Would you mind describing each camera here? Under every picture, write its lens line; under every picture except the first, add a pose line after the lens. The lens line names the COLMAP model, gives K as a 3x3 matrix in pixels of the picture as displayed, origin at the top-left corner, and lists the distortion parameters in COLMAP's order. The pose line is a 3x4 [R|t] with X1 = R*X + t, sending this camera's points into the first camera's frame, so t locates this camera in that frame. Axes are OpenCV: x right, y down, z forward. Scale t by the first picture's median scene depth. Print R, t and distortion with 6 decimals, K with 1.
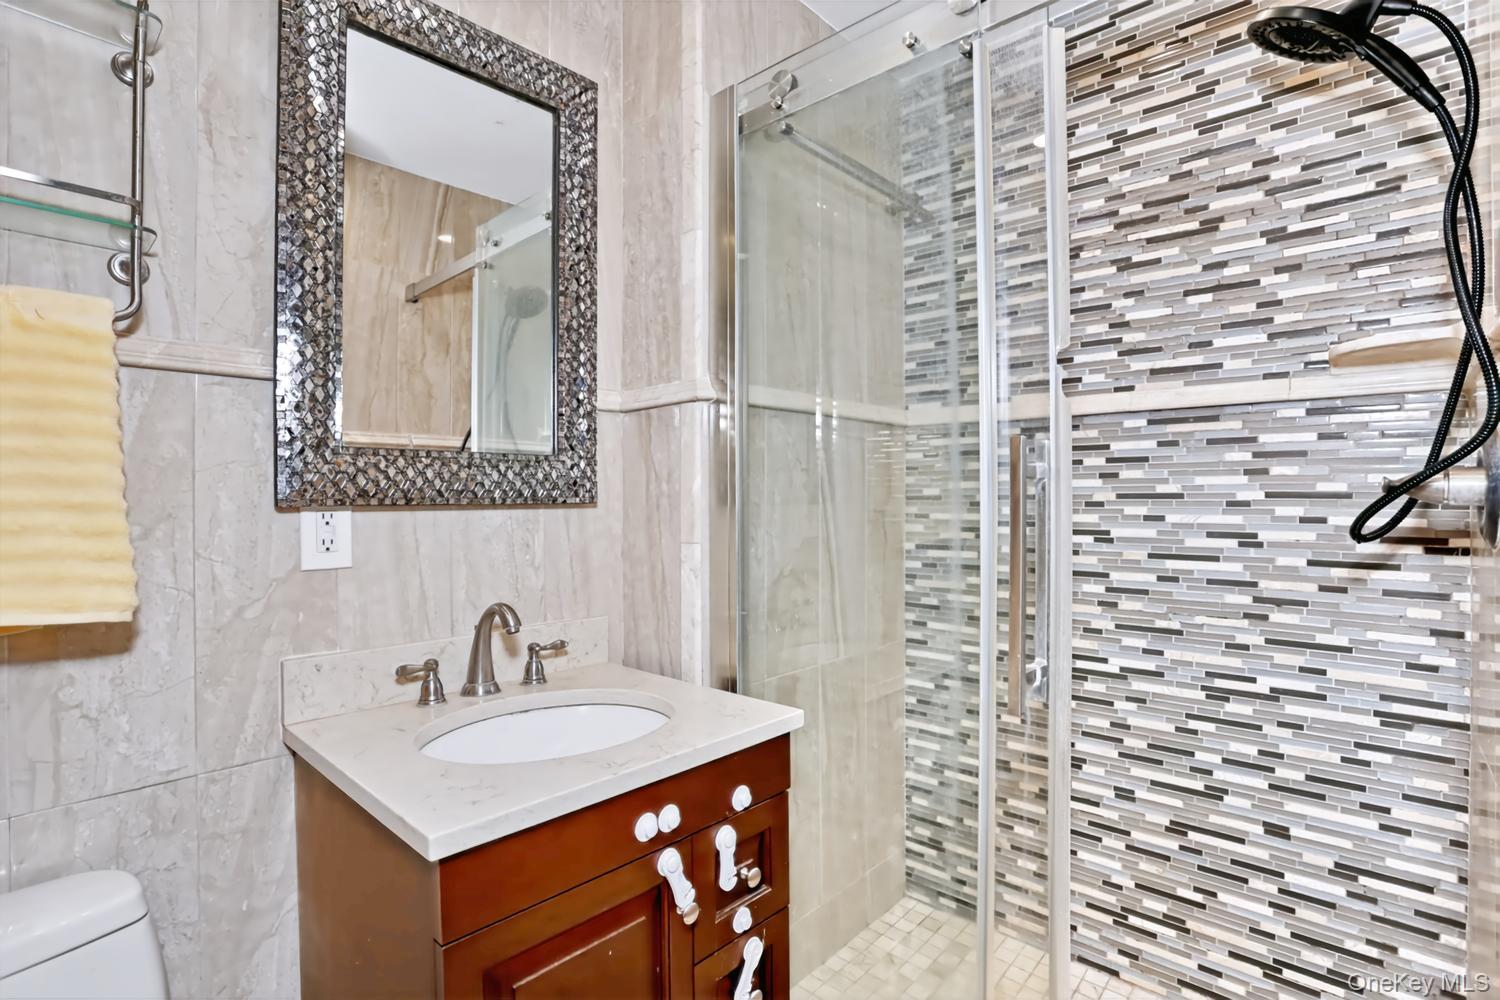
lens RADIAL K [[732.0, 0, 753.1], [0, 732.0, 462.9], [0, 0, 1]] dist [-0.054025, 0.019087]
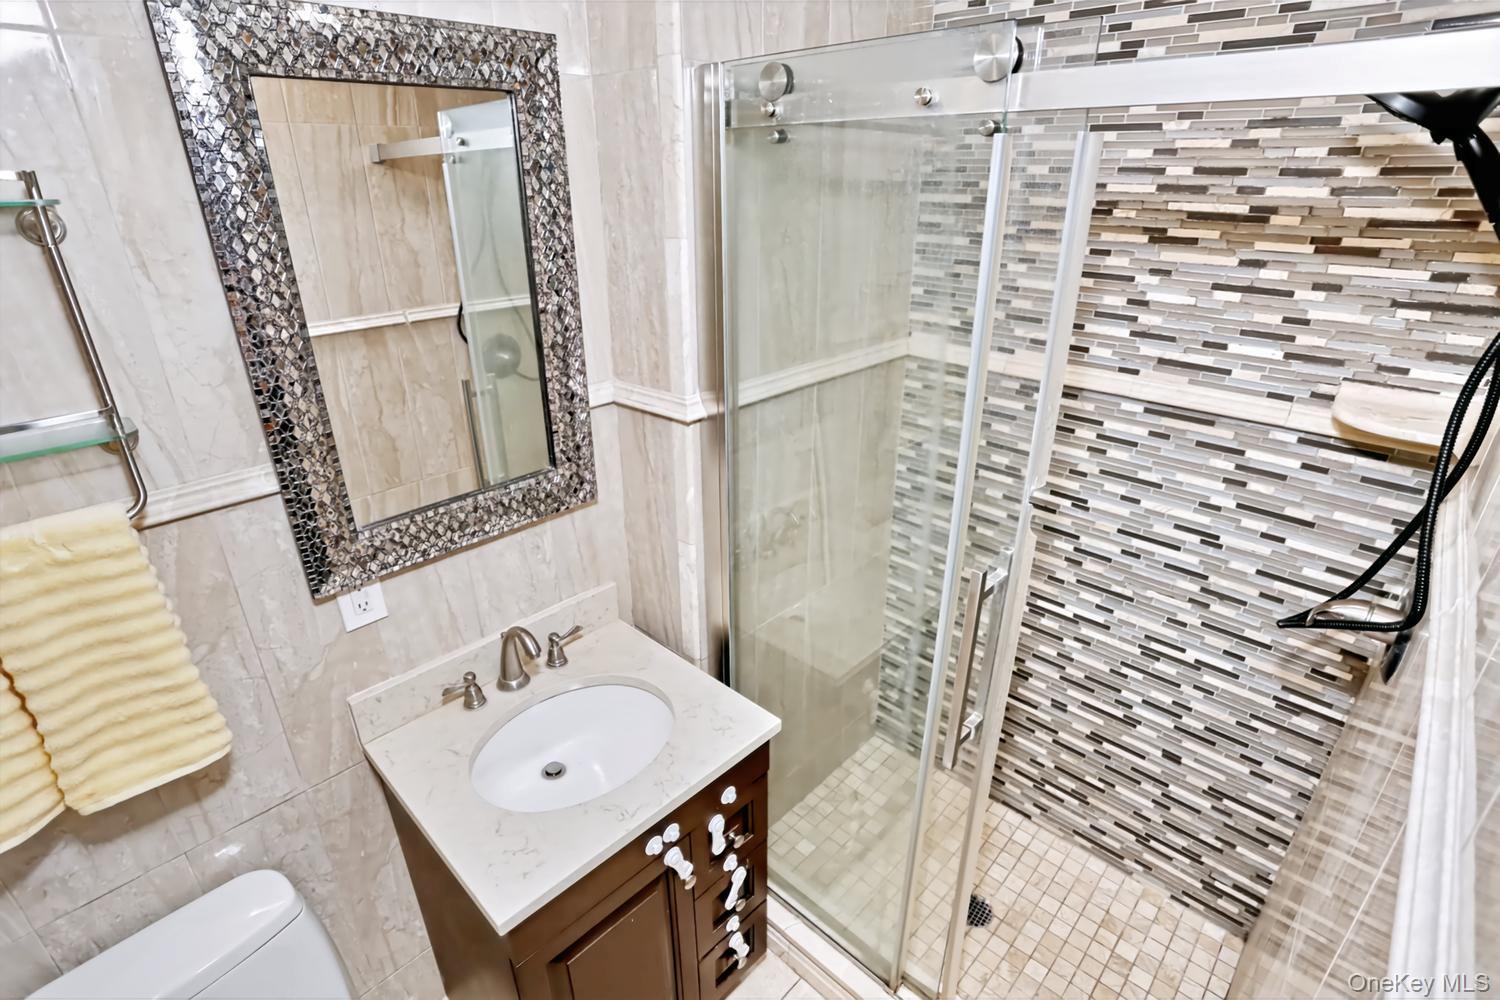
lens RADIAL K [[732.0, 0, 750.3], [0, 732.0, 506.4], [0, 0, 1]] dist [-0.054025, 0.019087]
pose [[0.999693, 0.011024, -0.022189, 0.032761], [-0.000826, 0.909894, 0.414839, -0.388415], [0.024763, -0.414693, 0.909624, 0.034754]]
